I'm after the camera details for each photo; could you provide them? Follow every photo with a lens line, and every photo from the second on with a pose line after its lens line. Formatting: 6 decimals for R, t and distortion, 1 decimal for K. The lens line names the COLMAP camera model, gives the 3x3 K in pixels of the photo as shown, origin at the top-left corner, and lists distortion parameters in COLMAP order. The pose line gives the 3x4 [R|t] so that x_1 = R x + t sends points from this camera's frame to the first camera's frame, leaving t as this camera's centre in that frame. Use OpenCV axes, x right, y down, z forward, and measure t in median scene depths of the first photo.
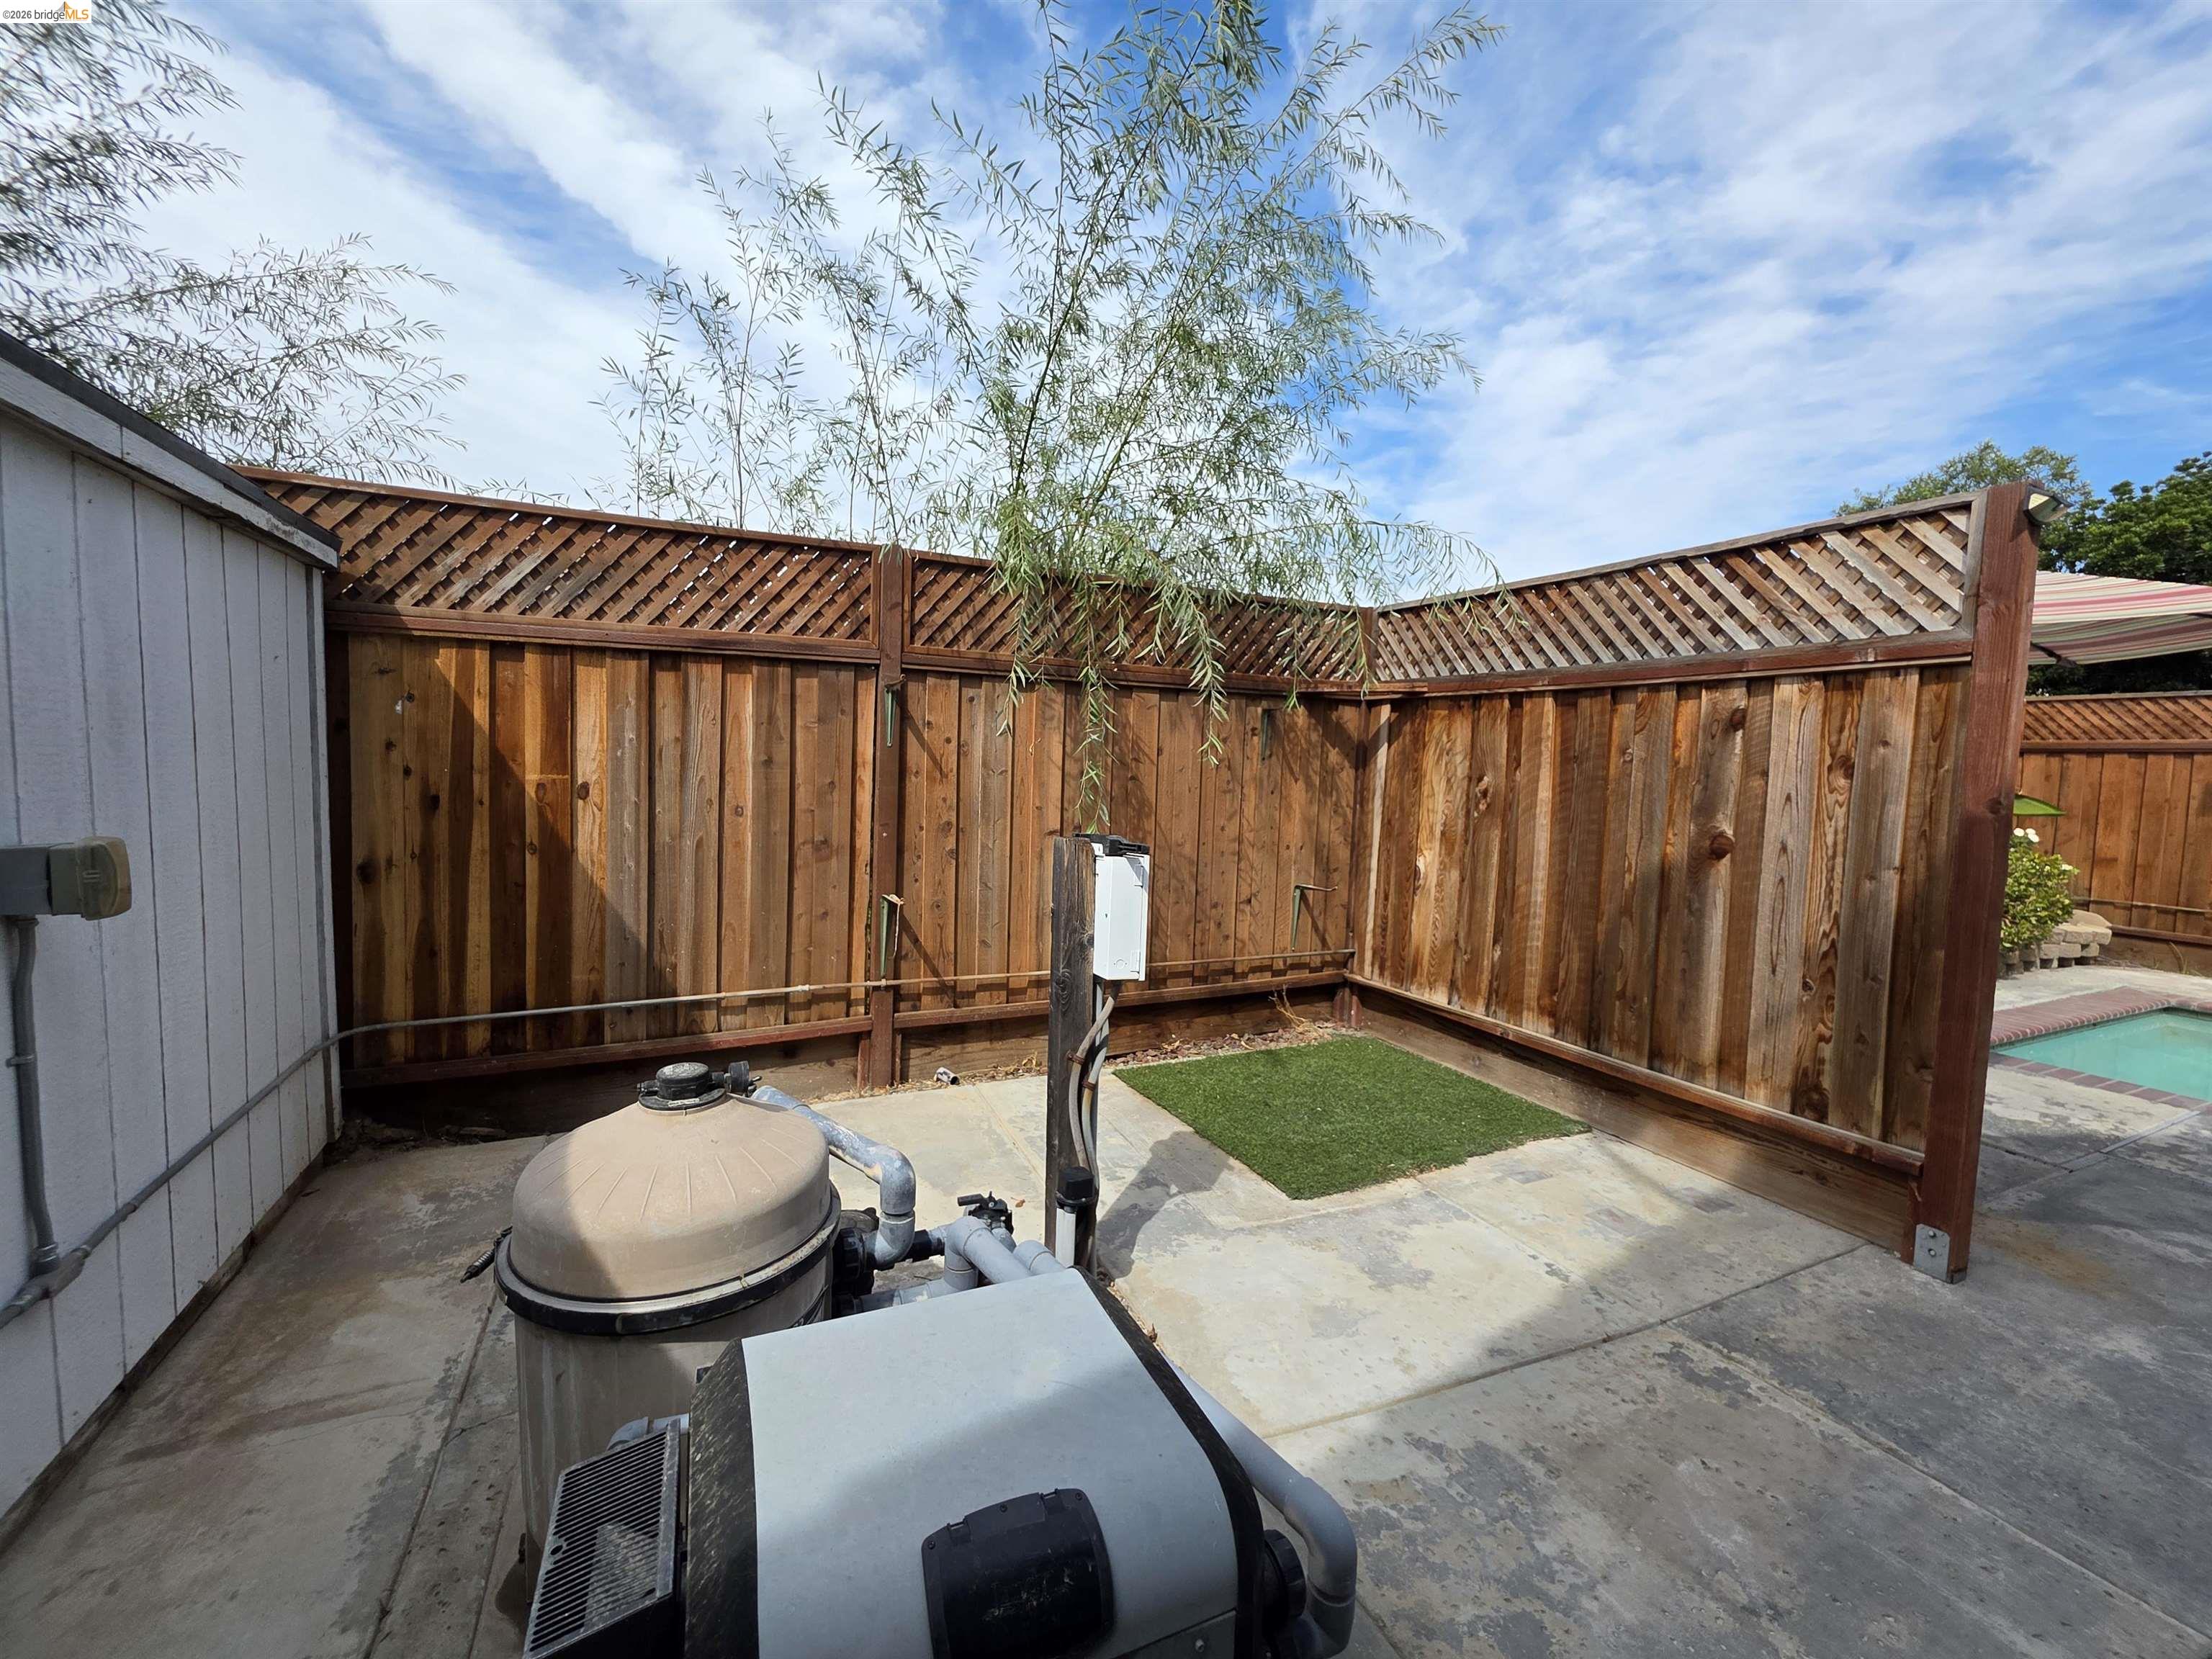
lens RADIAL K [[886.9, 0, 1101.7], [0, 886.9, 816.9], [0, 0, 1]] dist [-0.002069, 0.000871]
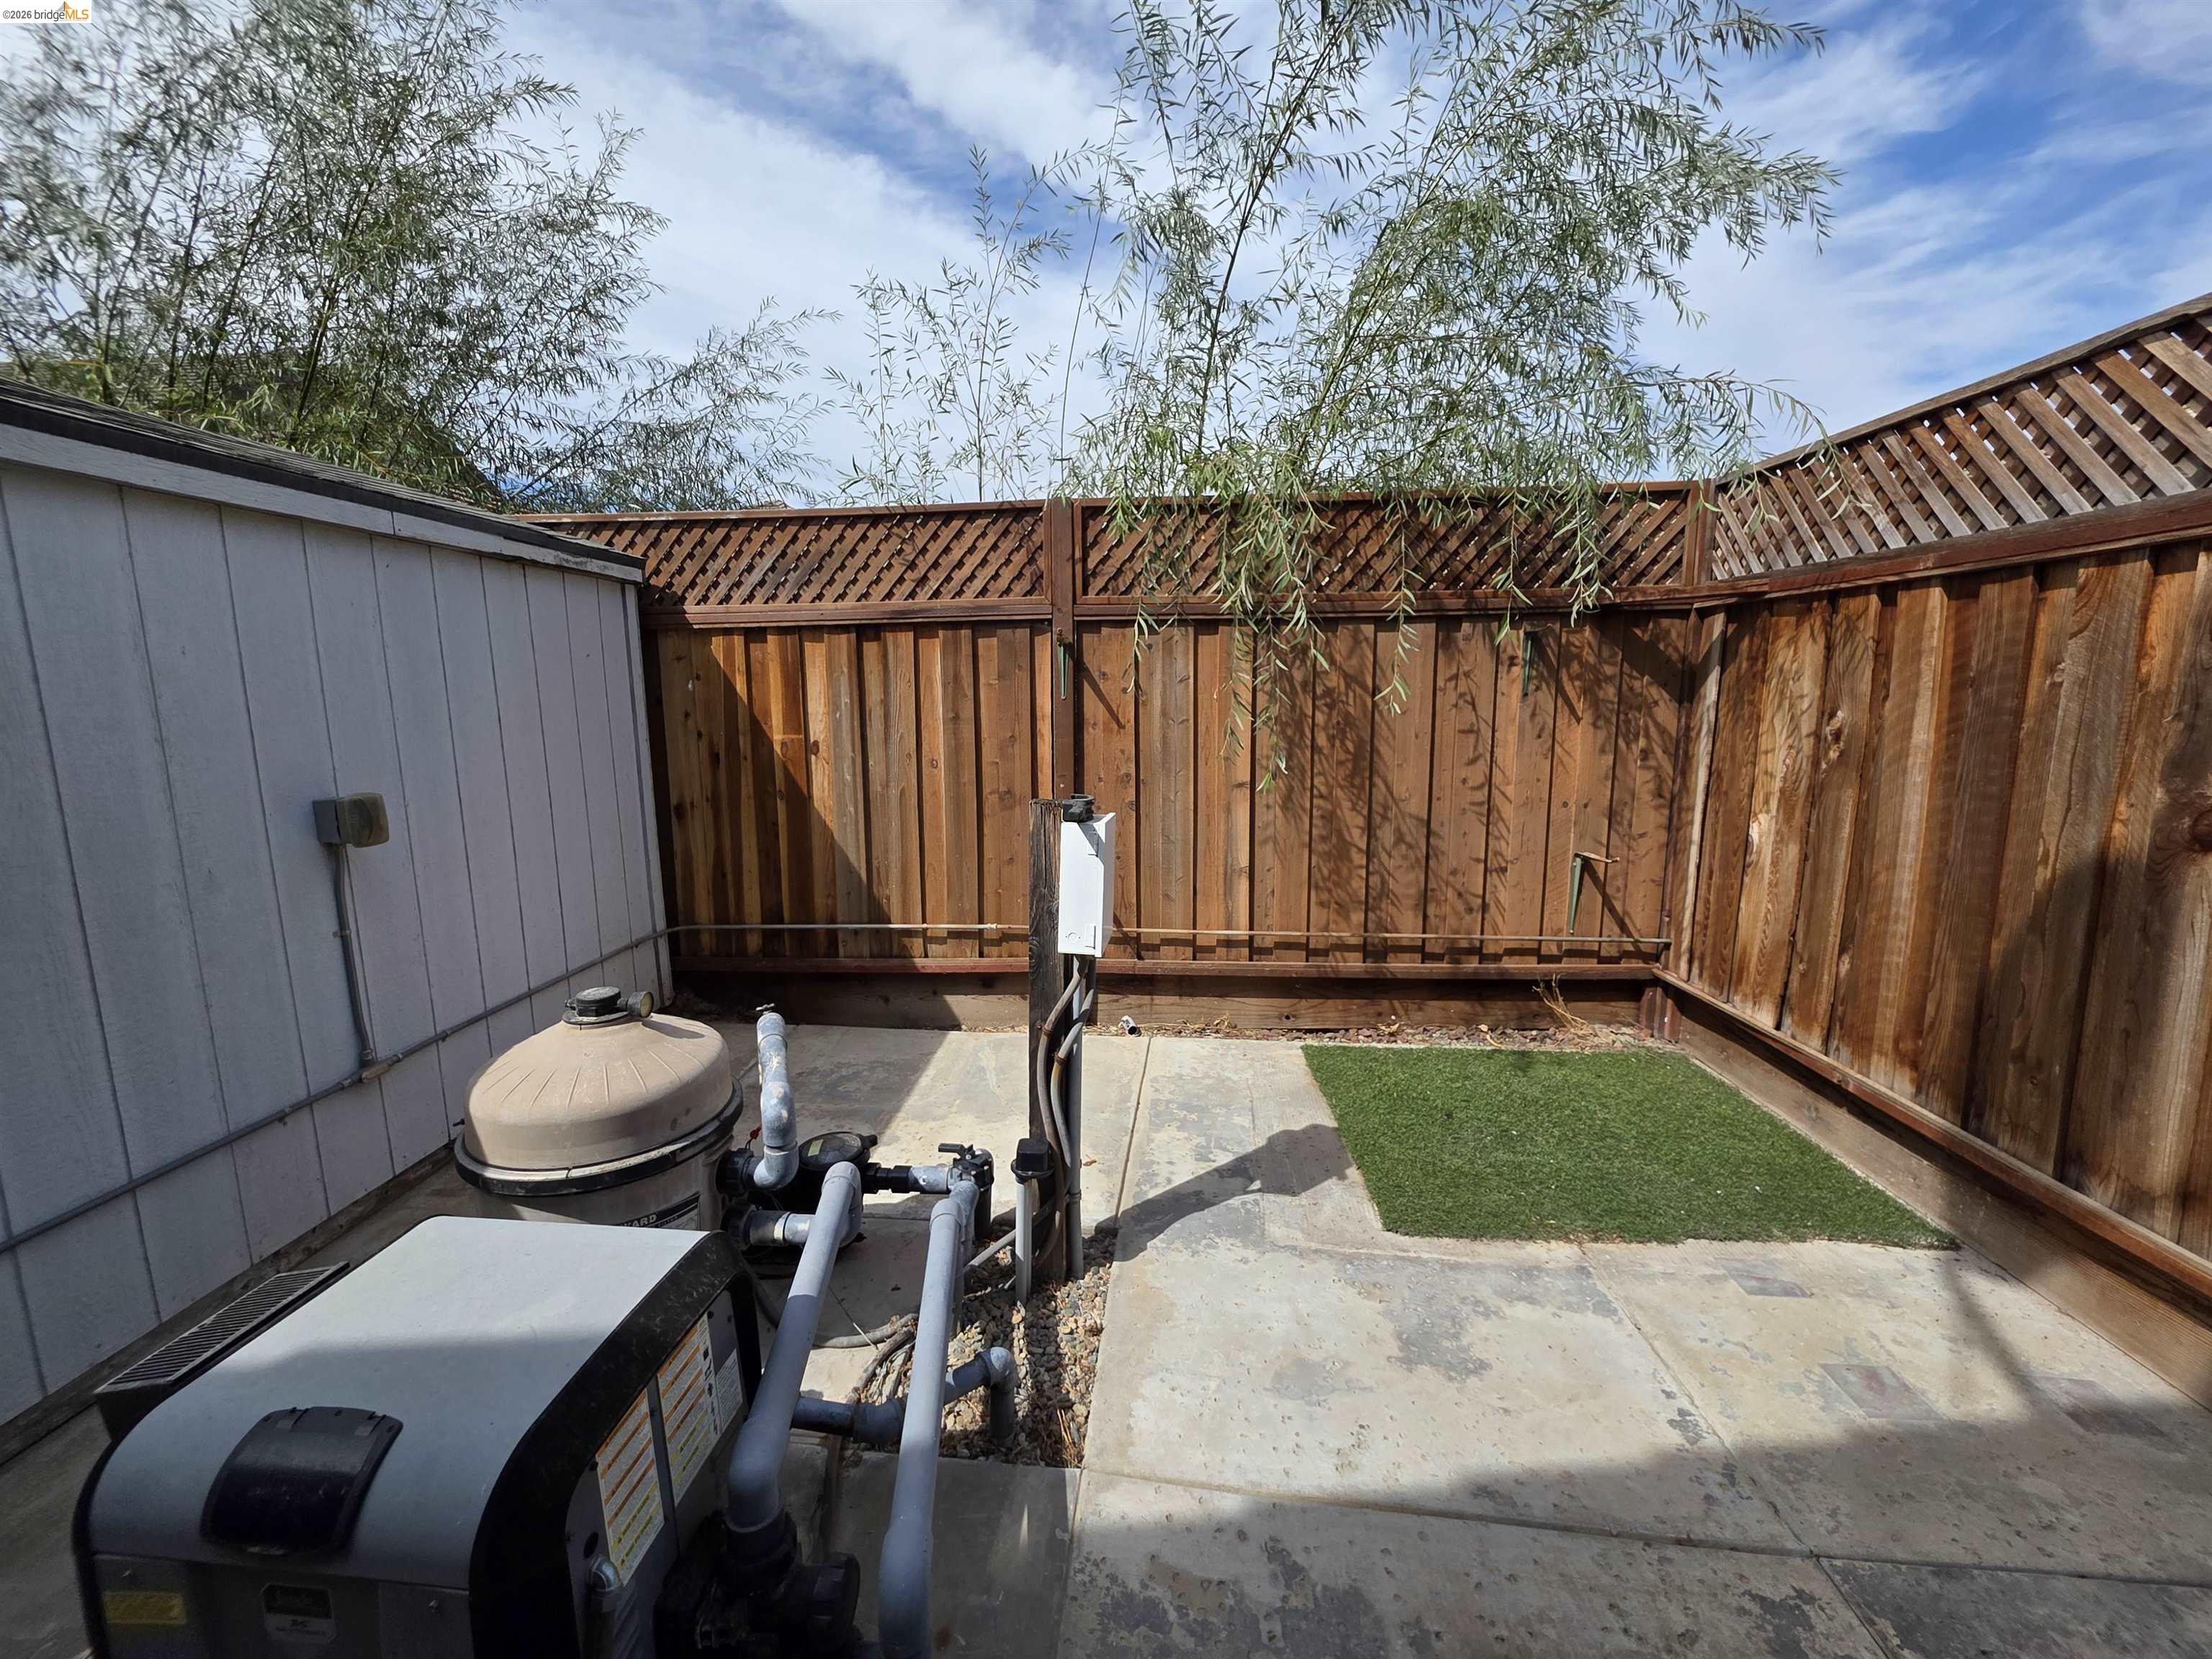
lens RADIAL K [[886.9, 0, 1101.7], [0, 886.9, 816.9], [0, 0, 1]] dist [-0.002069, 0.000871]
pose [[0.868877, 0.030307, -0.494099, 0.319600], [0.004559, 0.997592, 0.069207, -0.015889], [0.495007, -0.062385, 0.866647, 0.134943]]
